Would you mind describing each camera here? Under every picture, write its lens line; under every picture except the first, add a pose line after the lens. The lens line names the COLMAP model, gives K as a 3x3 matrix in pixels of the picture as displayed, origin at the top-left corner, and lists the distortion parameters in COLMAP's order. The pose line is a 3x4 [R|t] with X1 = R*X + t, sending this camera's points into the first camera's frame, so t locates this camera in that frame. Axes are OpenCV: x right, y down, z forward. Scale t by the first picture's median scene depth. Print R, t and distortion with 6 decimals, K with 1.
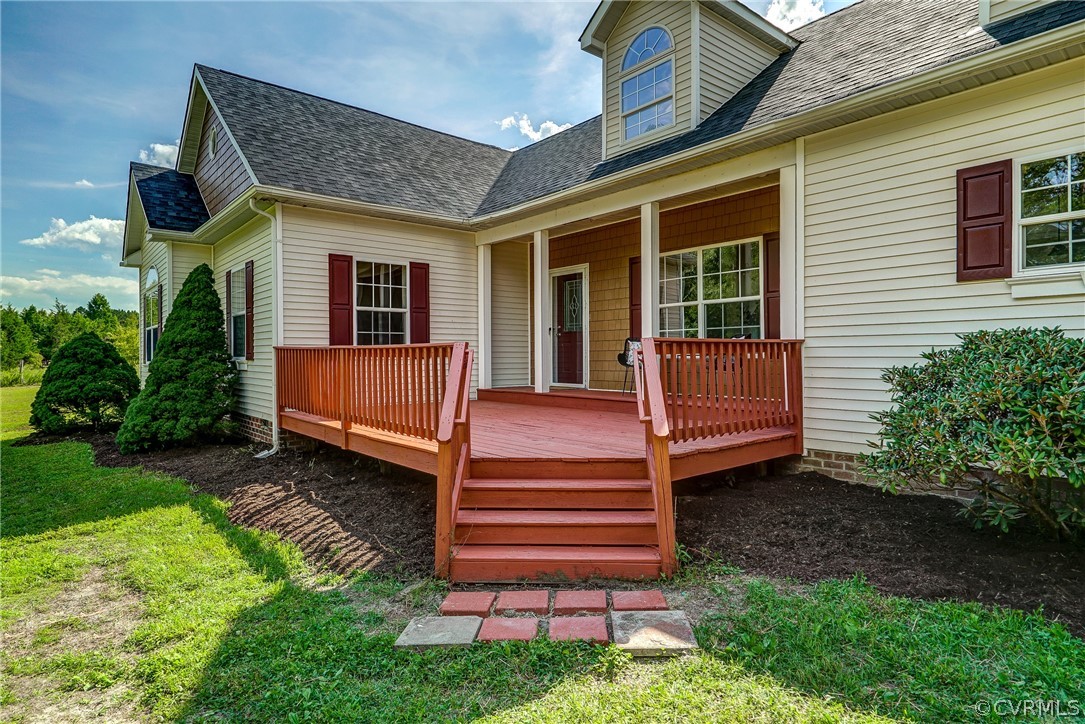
lens RADIAL K [[617.1, 0, 544.0], [0, 617.1, 361.2], [0, 0, 1]] dist [-0.007242, -0.000051]
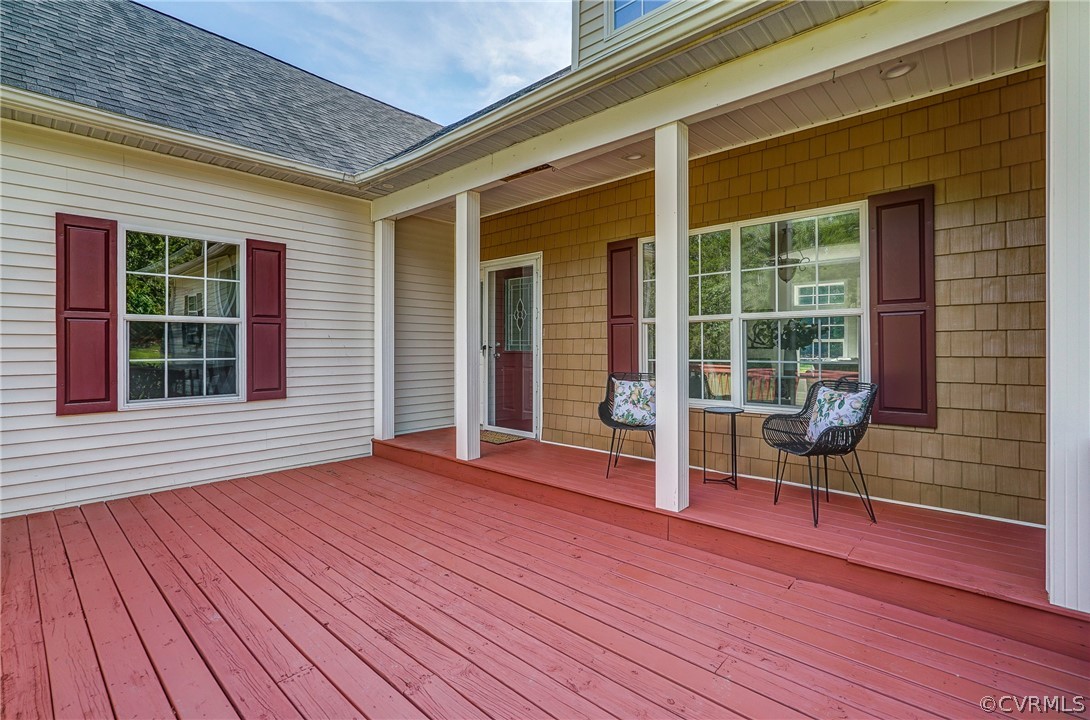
lens RADIAL K [[499.5, 0, 536.9], [0, 499.5, 359.3], [0, 0, 1]] dist [0.045924, 0.000156]
pose [[0.994068, 0.001331, 0.108753, 0.008199], [-0.004392, 0.999601, 0.027907, -0.058449], [-0.108672, -0.028219, 0.993677, 0.467452]]
